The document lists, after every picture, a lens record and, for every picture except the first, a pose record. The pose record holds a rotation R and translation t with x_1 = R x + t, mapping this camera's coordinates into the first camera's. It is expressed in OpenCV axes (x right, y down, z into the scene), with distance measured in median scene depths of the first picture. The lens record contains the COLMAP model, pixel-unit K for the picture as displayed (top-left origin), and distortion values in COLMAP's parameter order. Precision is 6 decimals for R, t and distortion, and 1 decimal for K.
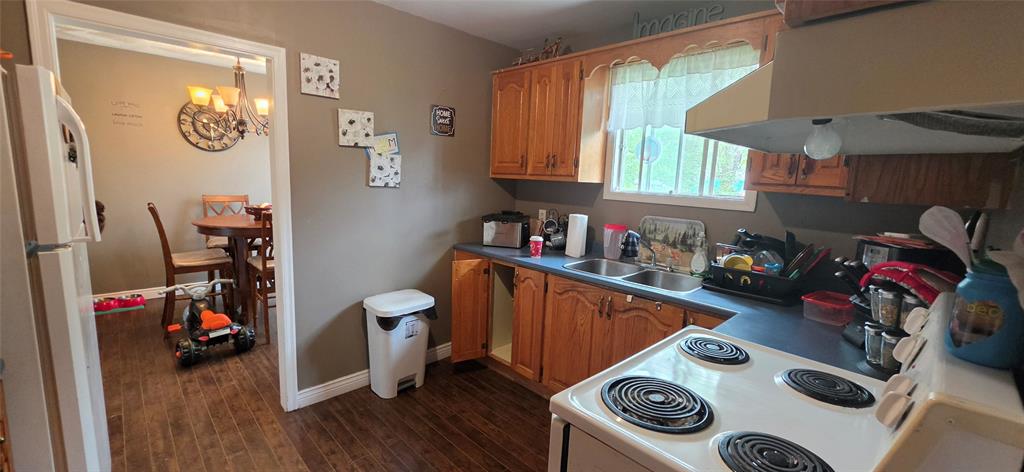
lens RADIAL K [[405.1, 0, 511.8], [0, 405.1, 236.1], [0, 0, 1]] dist [-0.008323, 0.000178]
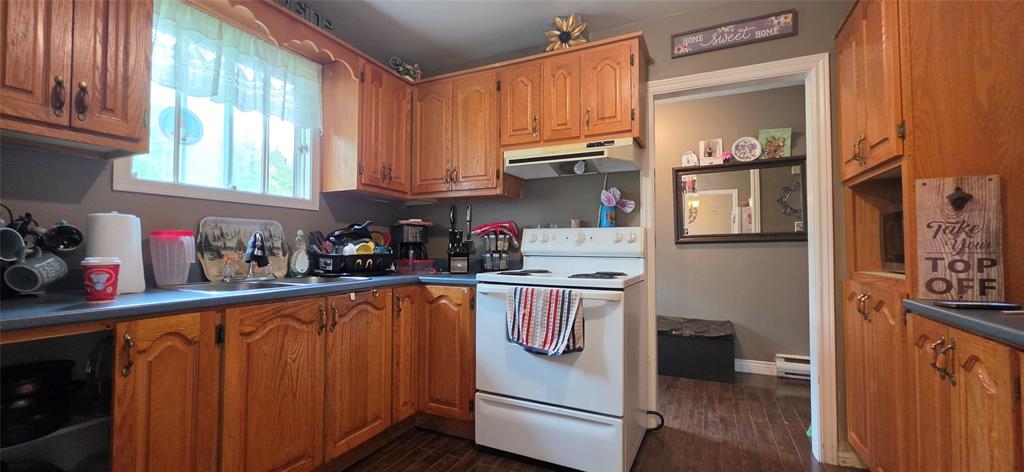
lens RADIAL K [[405.1, 0, 512.3], [0, 405.1, 235.7], [0, 0, 1]] dist [-0.008323, 0.000178]
pose [[-0.351679, -0.012861, 0.936032, -0.570145], [0.118316, 0.991276, 0.058073, 0.006277], [-0.928613, 0.131171, -0.347090, 0.788040]]
